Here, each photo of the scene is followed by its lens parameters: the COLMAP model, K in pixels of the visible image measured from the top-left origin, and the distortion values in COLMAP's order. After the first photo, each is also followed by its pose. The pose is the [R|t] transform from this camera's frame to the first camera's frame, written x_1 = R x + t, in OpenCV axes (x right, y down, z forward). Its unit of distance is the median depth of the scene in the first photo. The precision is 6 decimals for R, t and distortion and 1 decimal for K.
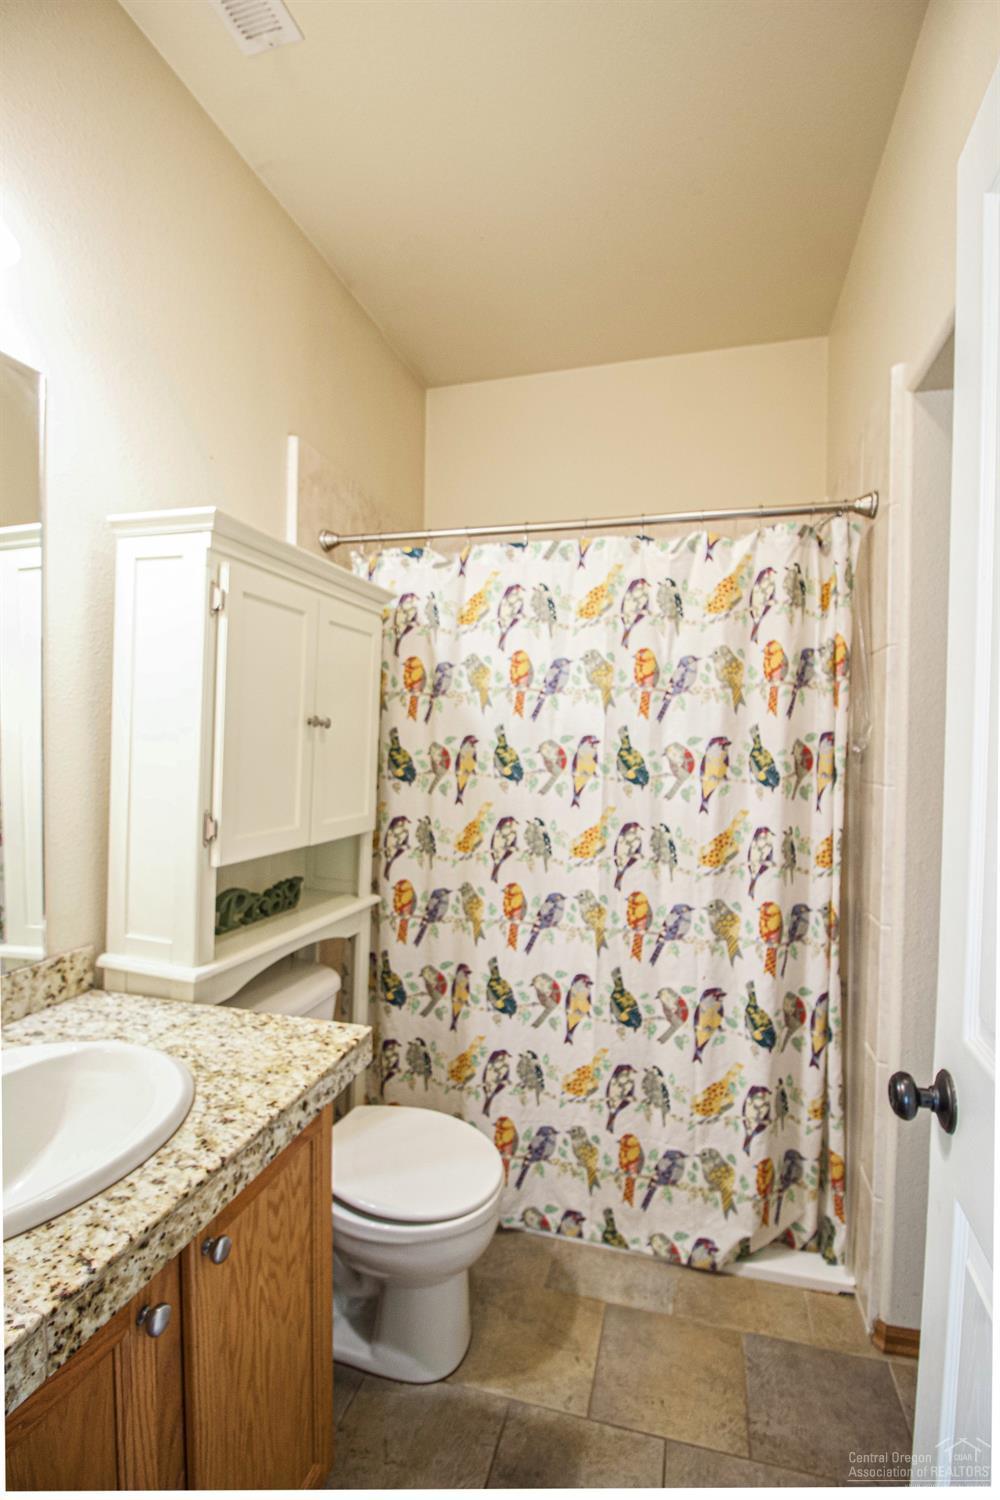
lens RADIAL K [[700.4, 0, 489.4], [0, 700.4, 757.4], [0, 0, 1]] dist [0.001153, -0.004127]
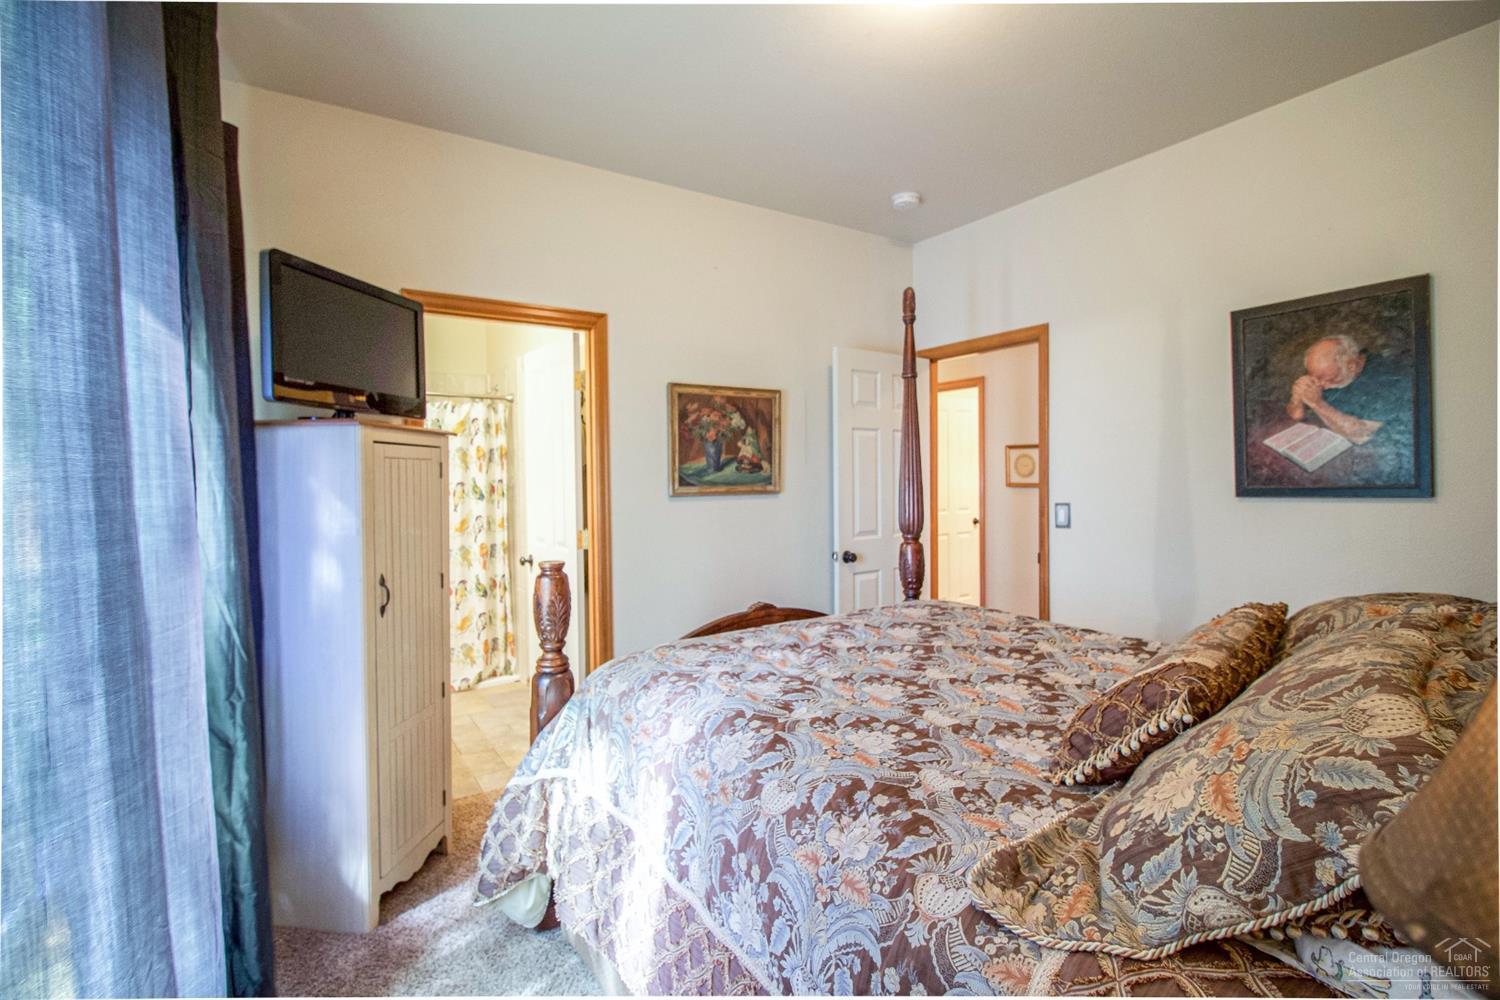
lens RADIAL K [[700.4, 0, 744.3], [0, 700.4, 495.8], [0, 0, 1]] dist [0.001153, -0.004127]
pose [[0.695626, -0.045829, 0.716940, -0.806277], [0.037138, 0.998923, 0.027820, -0.011741], [-0.717443, 0.007273, 0.696579, -1.565239]]
